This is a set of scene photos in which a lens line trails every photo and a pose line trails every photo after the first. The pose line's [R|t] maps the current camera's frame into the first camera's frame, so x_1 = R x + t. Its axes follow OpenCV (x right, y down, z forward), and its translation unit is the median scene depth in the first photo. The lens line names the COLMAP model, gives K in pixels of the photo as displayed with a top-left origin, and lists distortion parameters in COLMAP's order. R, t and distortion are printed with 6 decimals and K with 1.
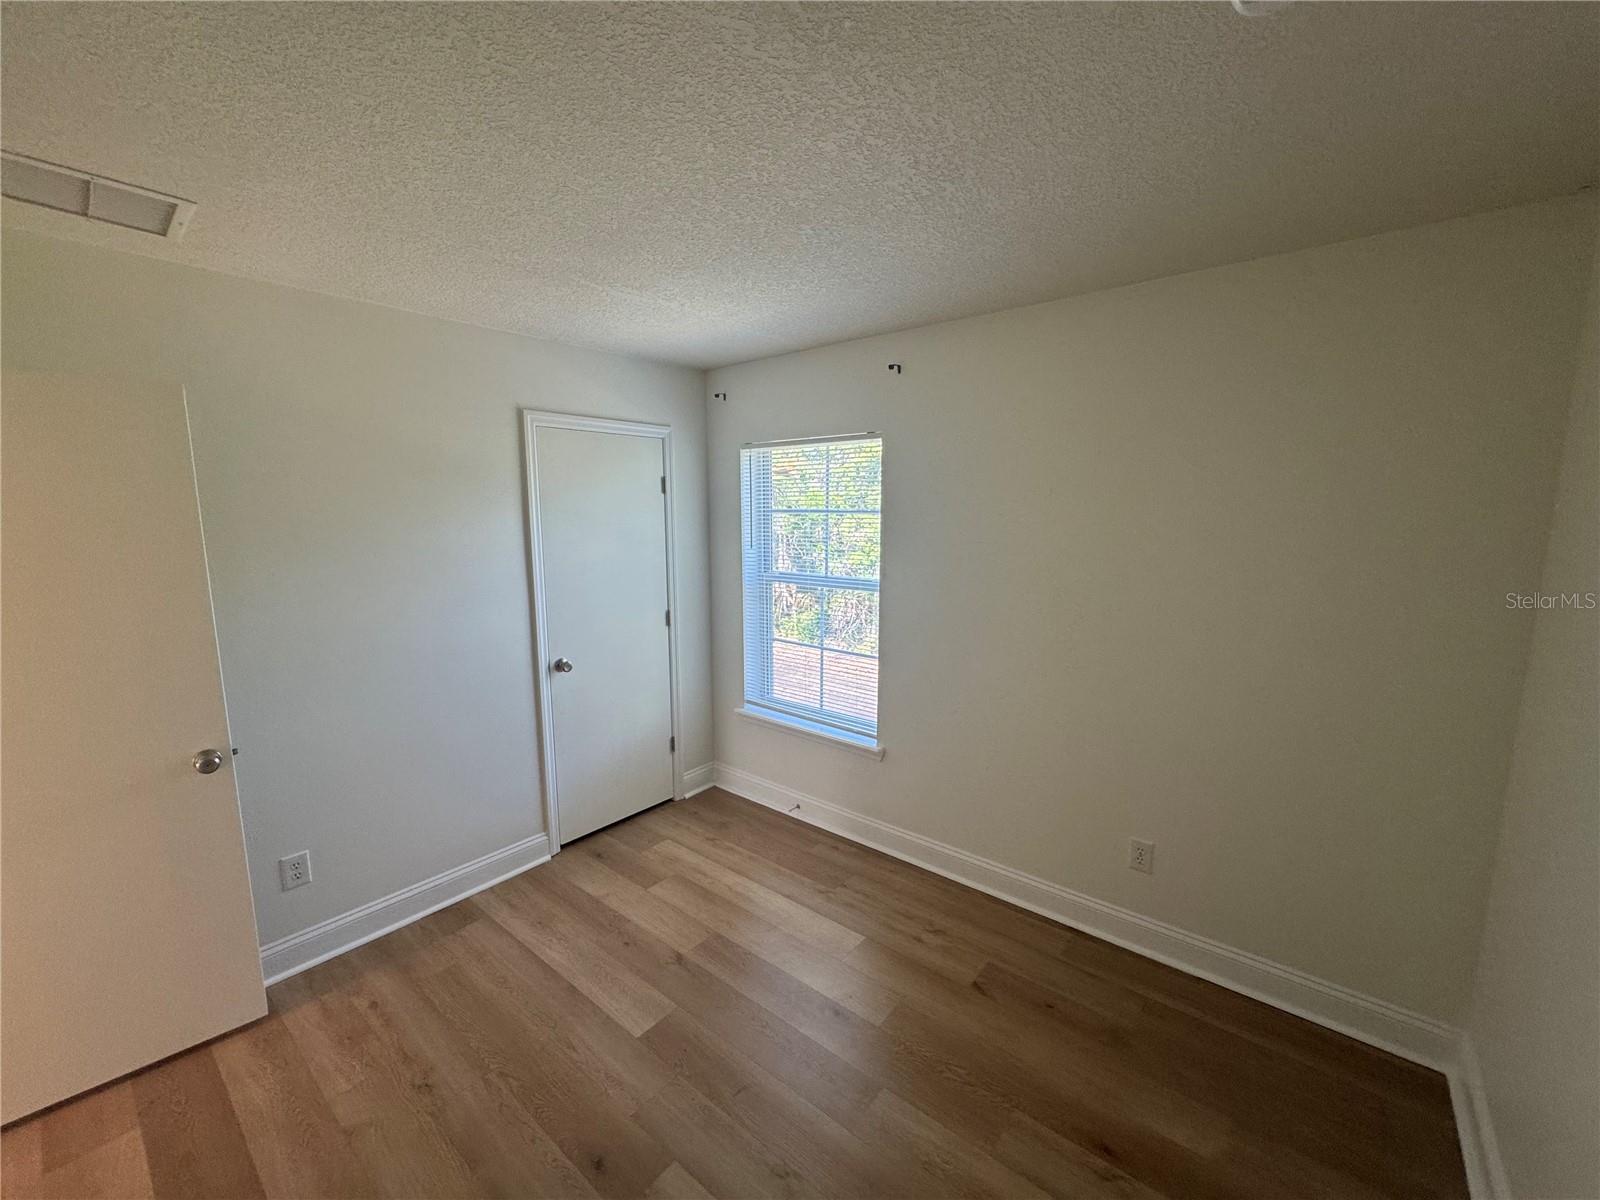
lens RADIAL K [[634.0, 0, 798.8], [0, 634.0, 607.4], [0, 0, 1]] dist [0.003219, -0.000568]
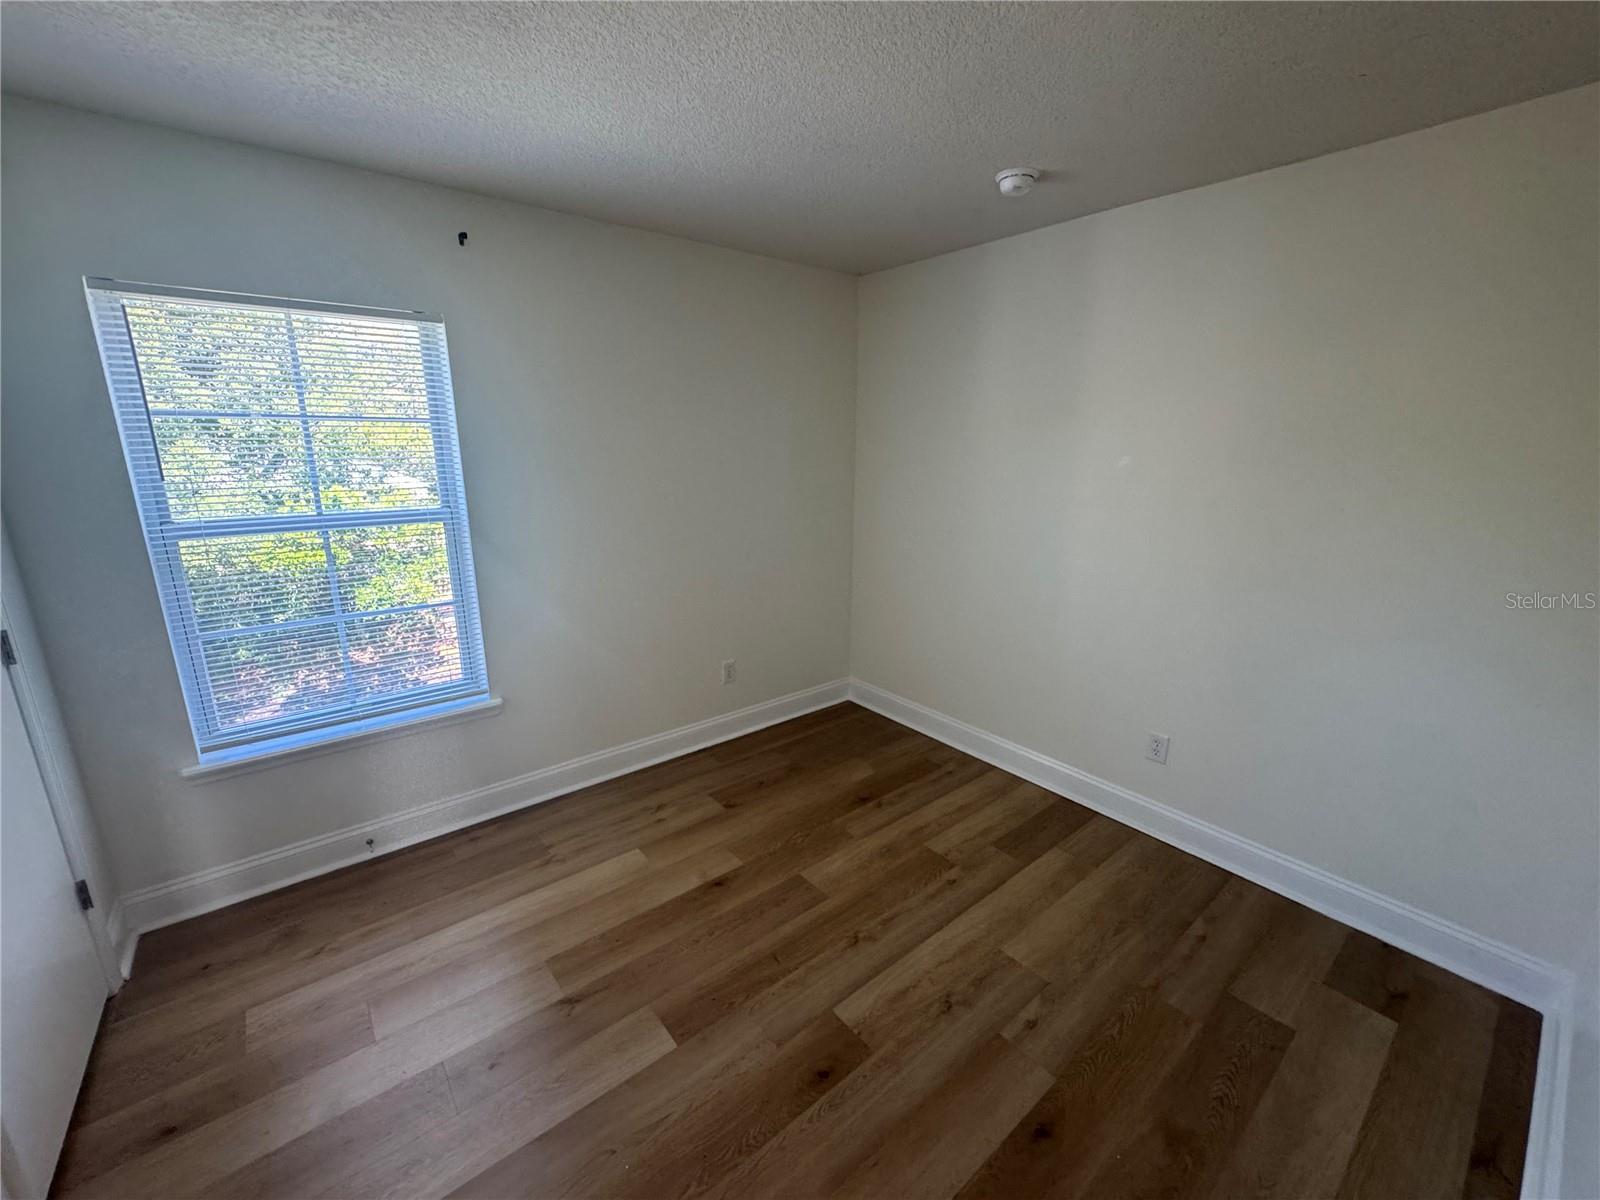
lens RADIAL K [[634.0, 0, 795.0], [0, 634.0, 600.8], [0, 0, 1]] dist [0.003219, -0.000568]
pose [[0.213514, -0.239281, 0.947183, -0.736110], [0.139550, 0.967069, 0.212847, -0.047814], [-0.966922, 0.086734, 0.239874, 0.493397]]
